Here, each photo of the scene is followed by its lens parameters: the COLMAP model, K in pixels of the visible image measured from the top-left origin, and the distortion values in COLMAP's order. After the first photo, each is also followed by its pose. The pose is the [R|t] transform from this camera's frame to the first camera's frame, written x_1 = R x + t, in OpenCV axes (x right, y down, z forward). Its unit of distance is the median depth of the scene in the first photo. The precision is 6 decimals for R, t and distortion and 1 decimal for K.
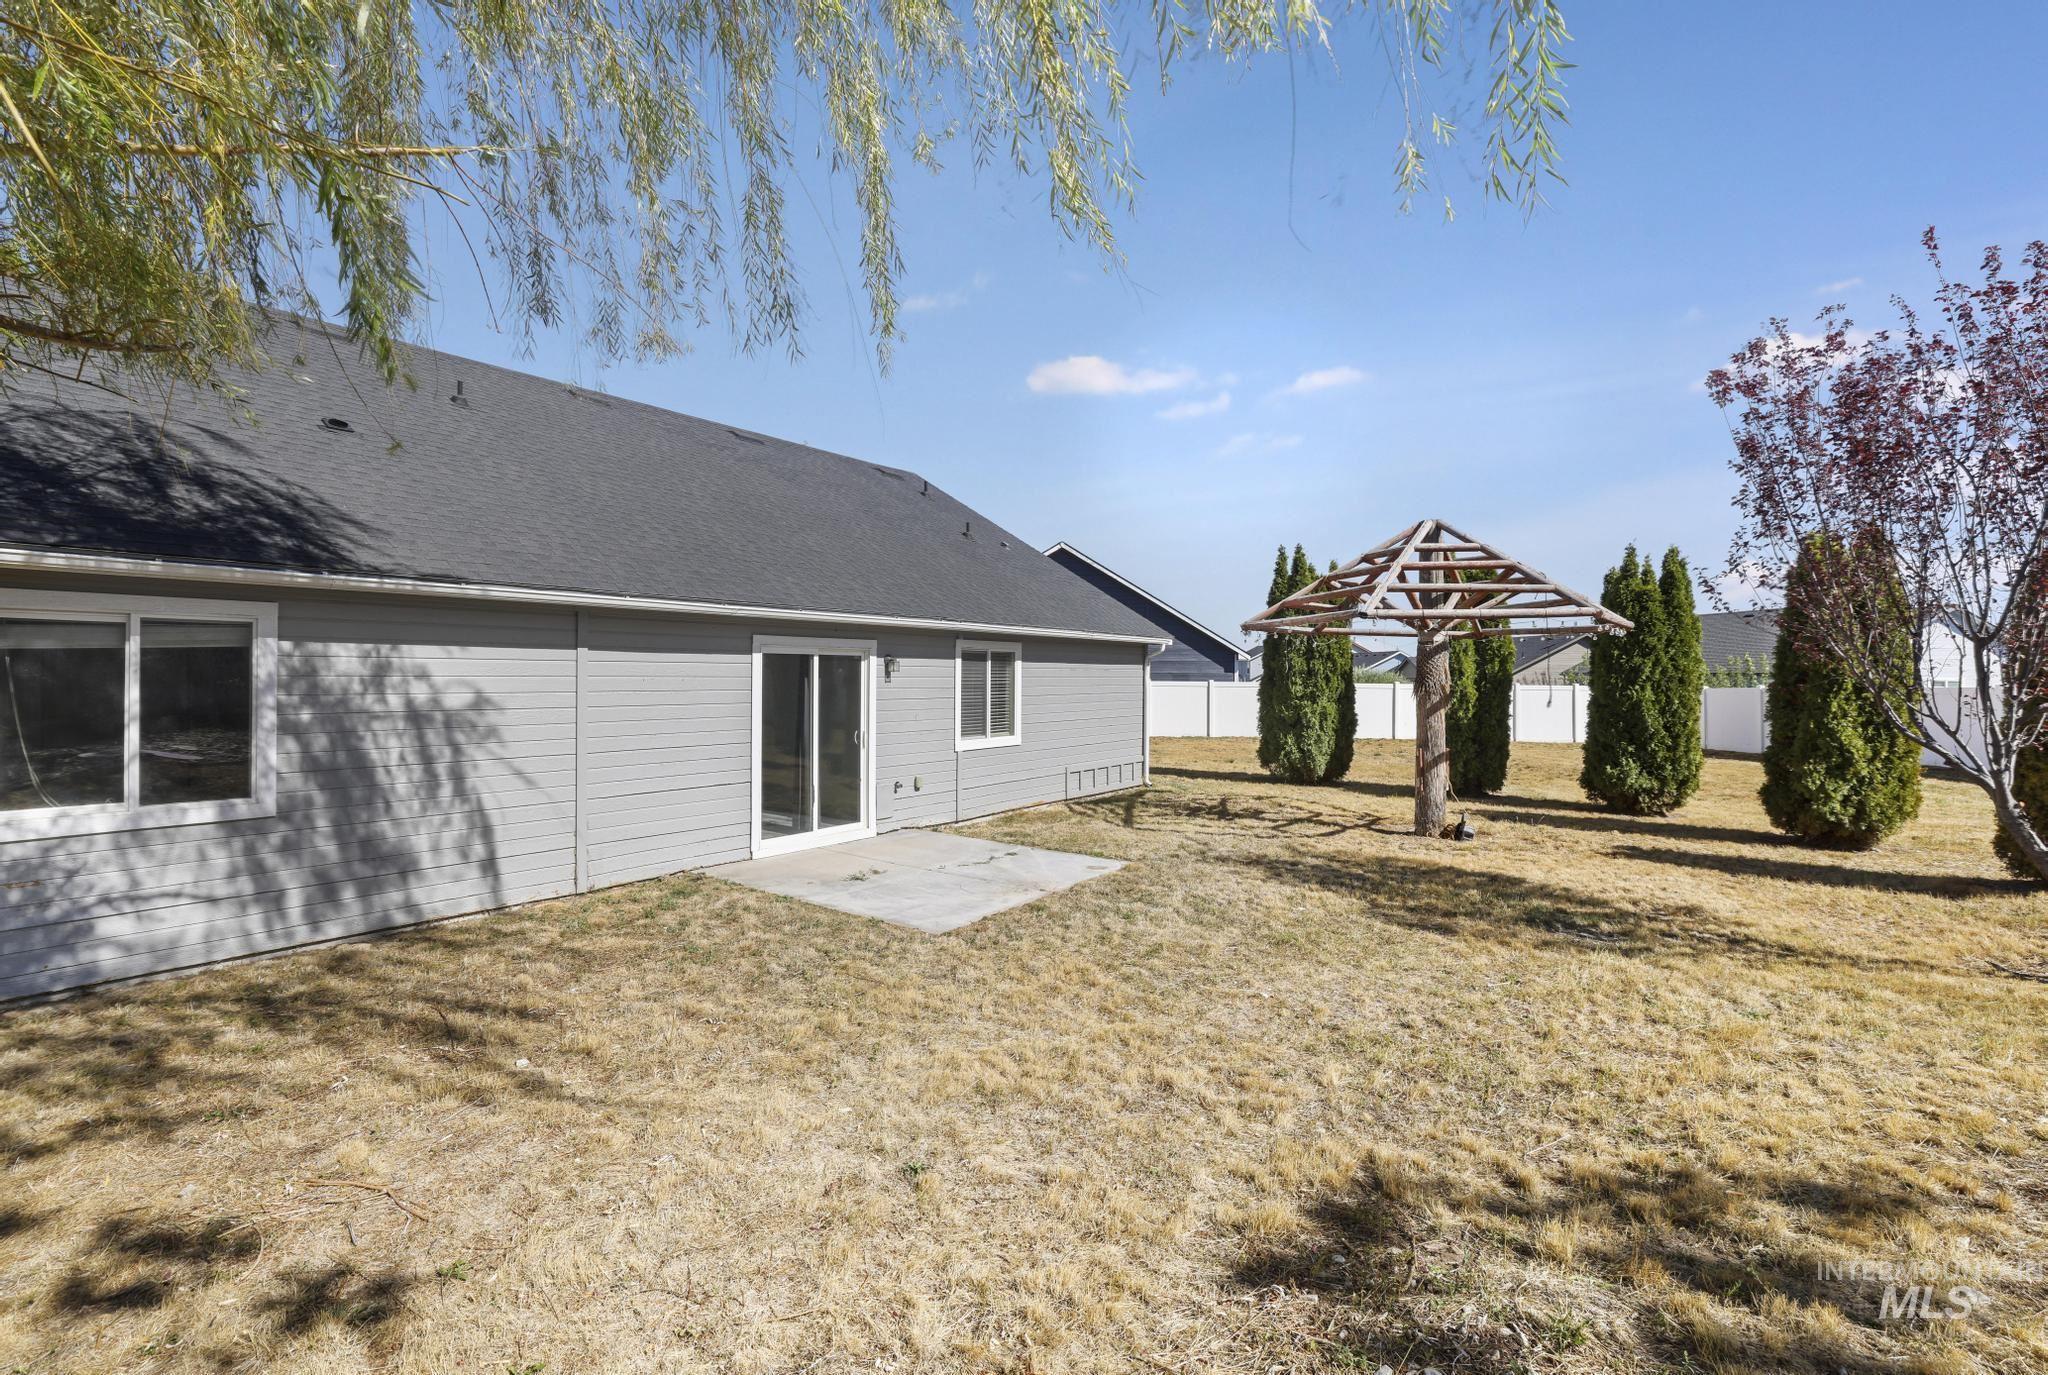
lens RADIAL K [[933.6, 0, 1031.7], [0, 933.6, 677.9], [0, 0, 1]] dist [0.033337, 0.000647]
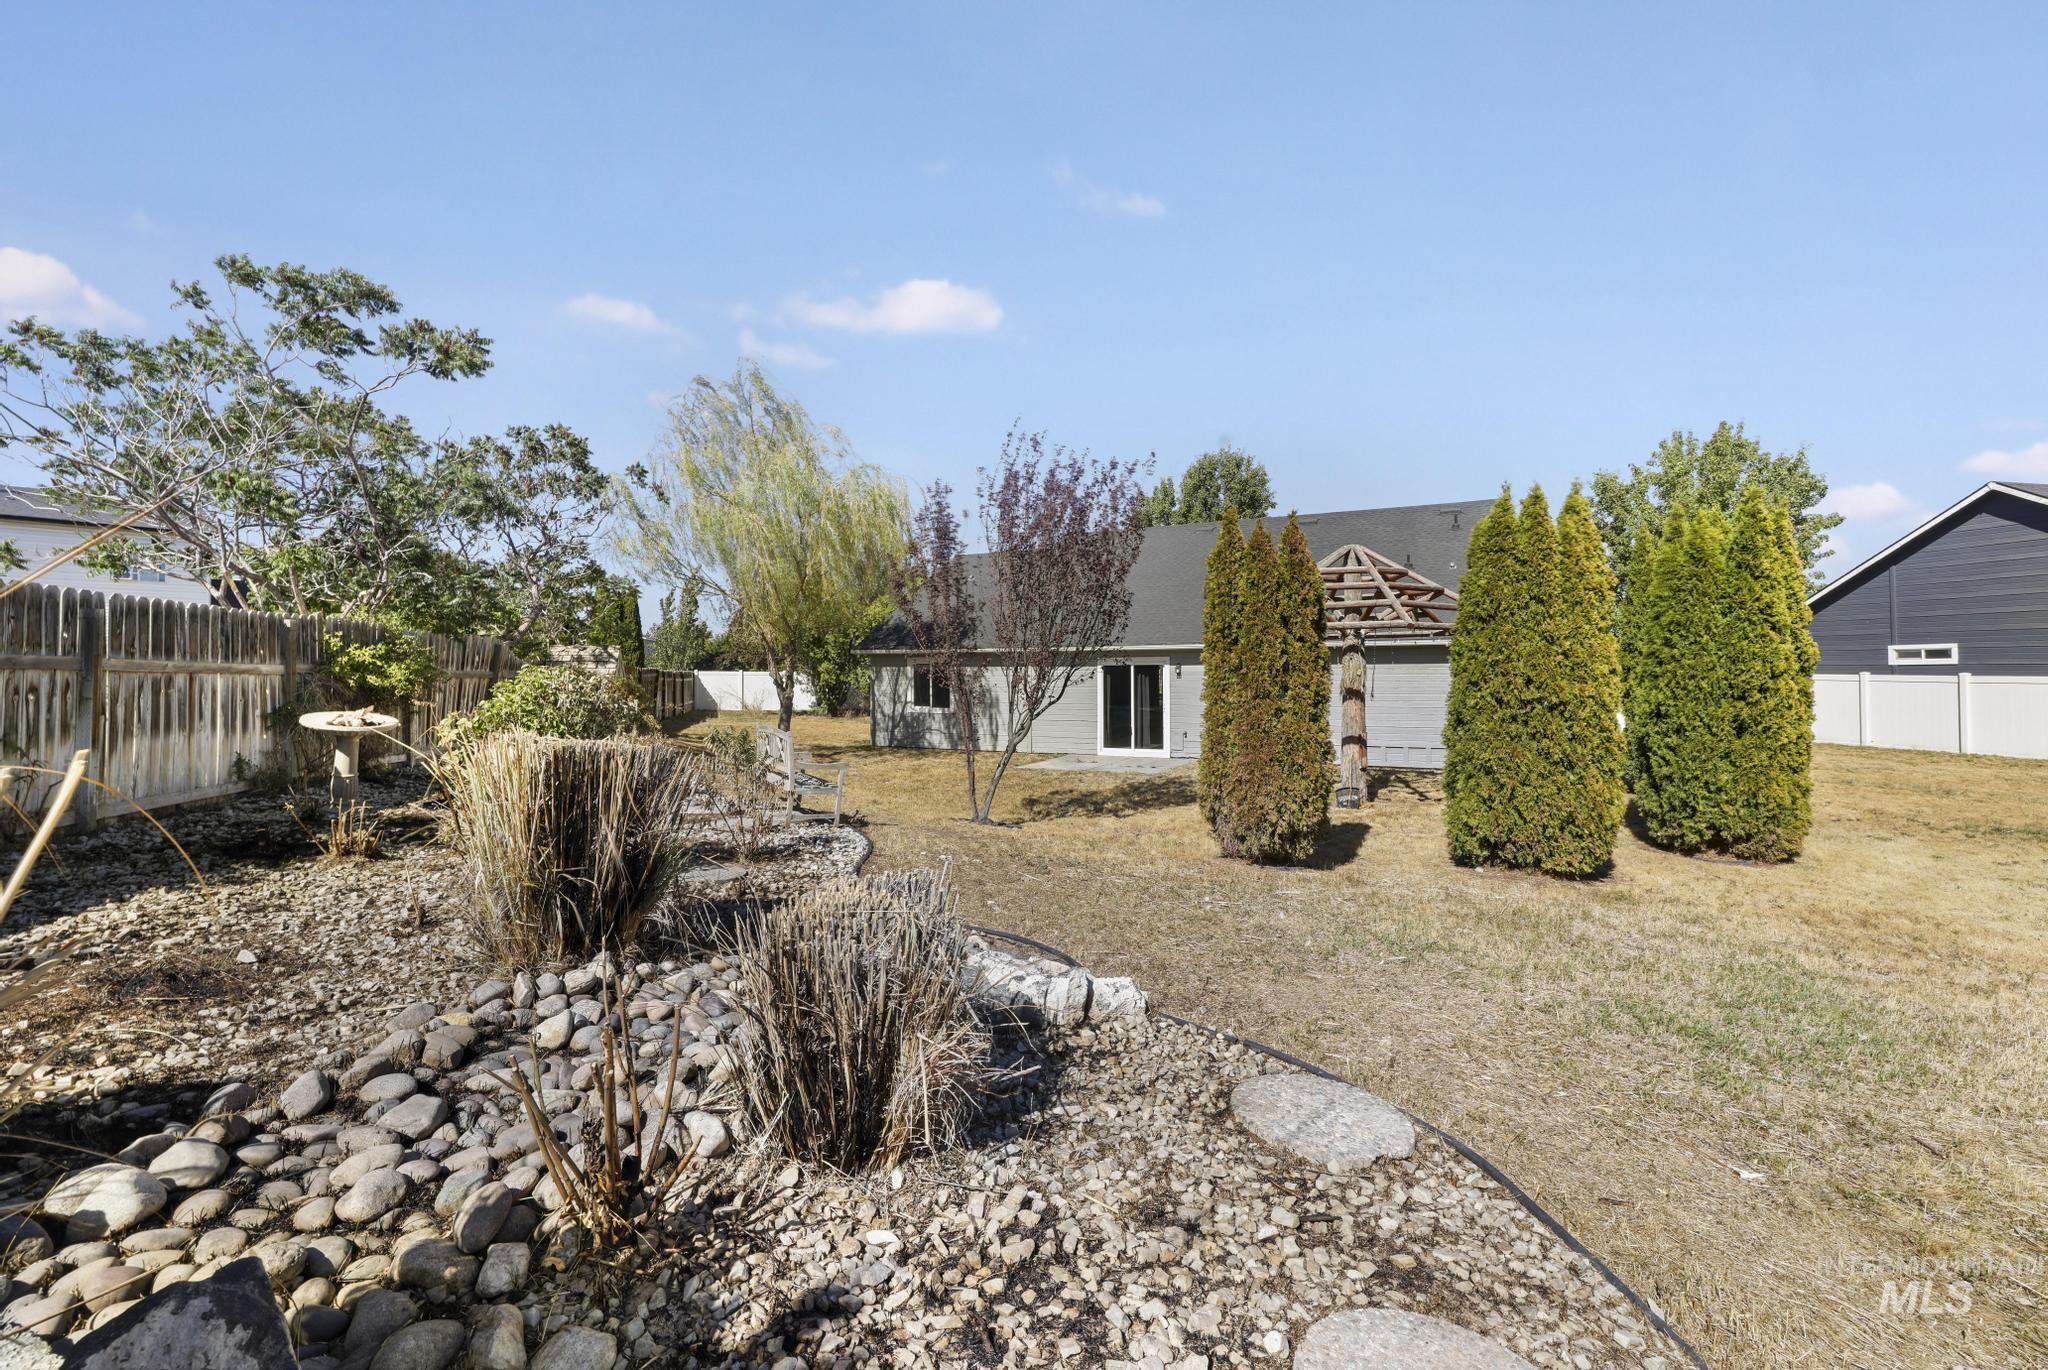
lens RADIAL K [[900.5, 0, 1024.4], [0, 900.5, 668.9], [0, 0, 1]] dist [-0.019753, 0.005698]
pose [[0.145578, -0.005192, -0.989333, 1.647543], [0.006131, 0.999972, -0.004346, -0.009099], [0.989328, -0.005433, 0.145606, 0.452323]]
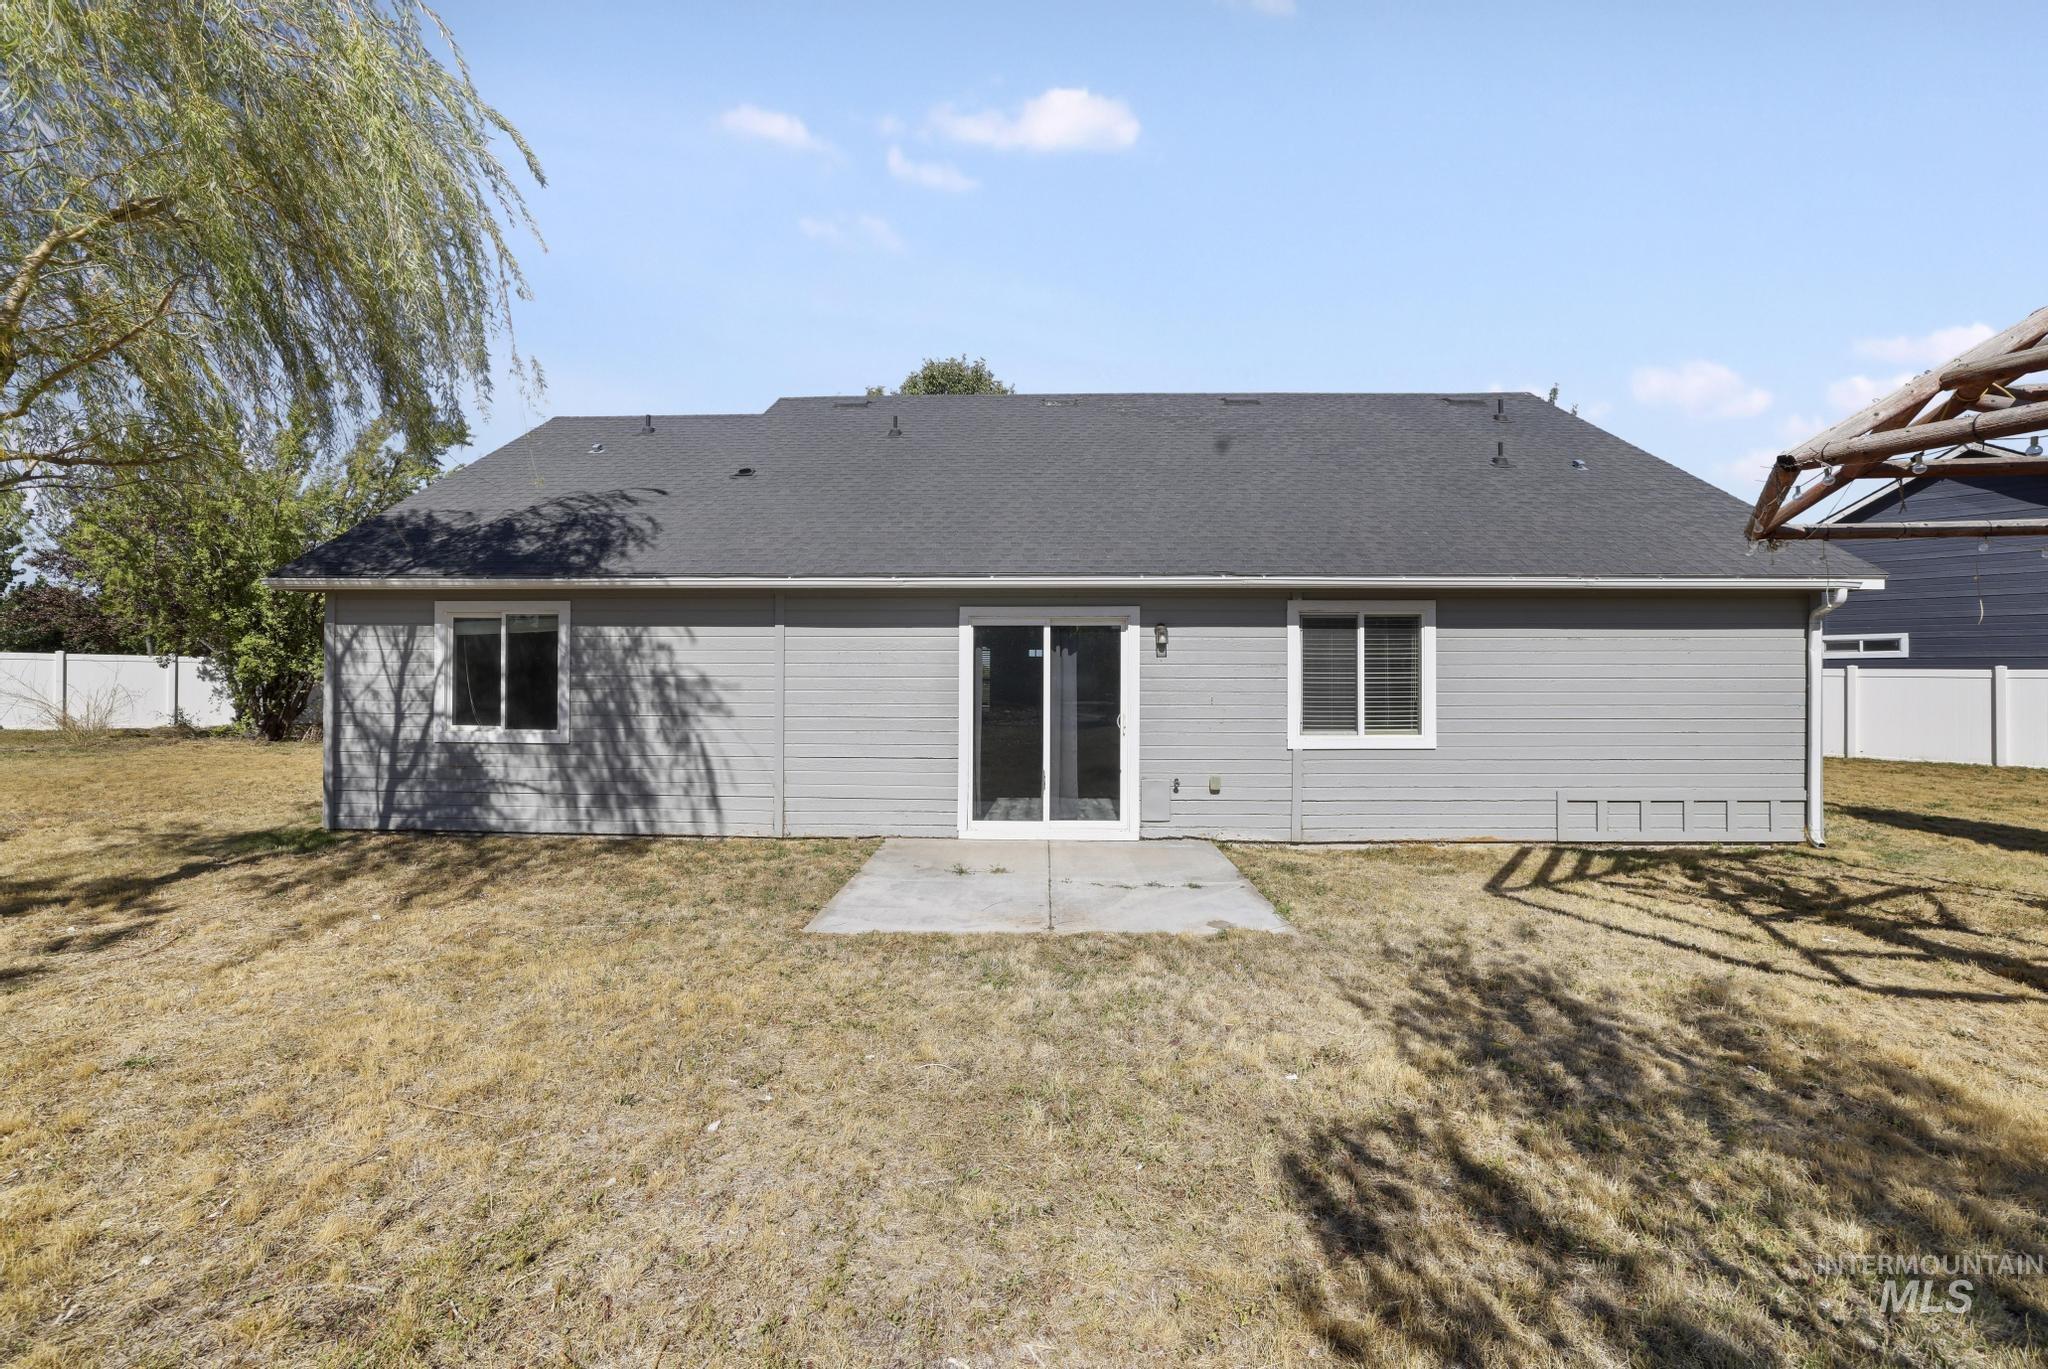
lens RADIAL K [[900.5, 0, 1026.0], [0, 900.5, 684.8], [0, 0, 1]] dist [-0.019753, 0.005698]
pose [[0.558830, 0.009259, -0.829231, 0.458460], [-0.001780, 0.999949, 0.009965, 0.022706], [0.829280, -0.004092, 0.558818, 0.479602]]
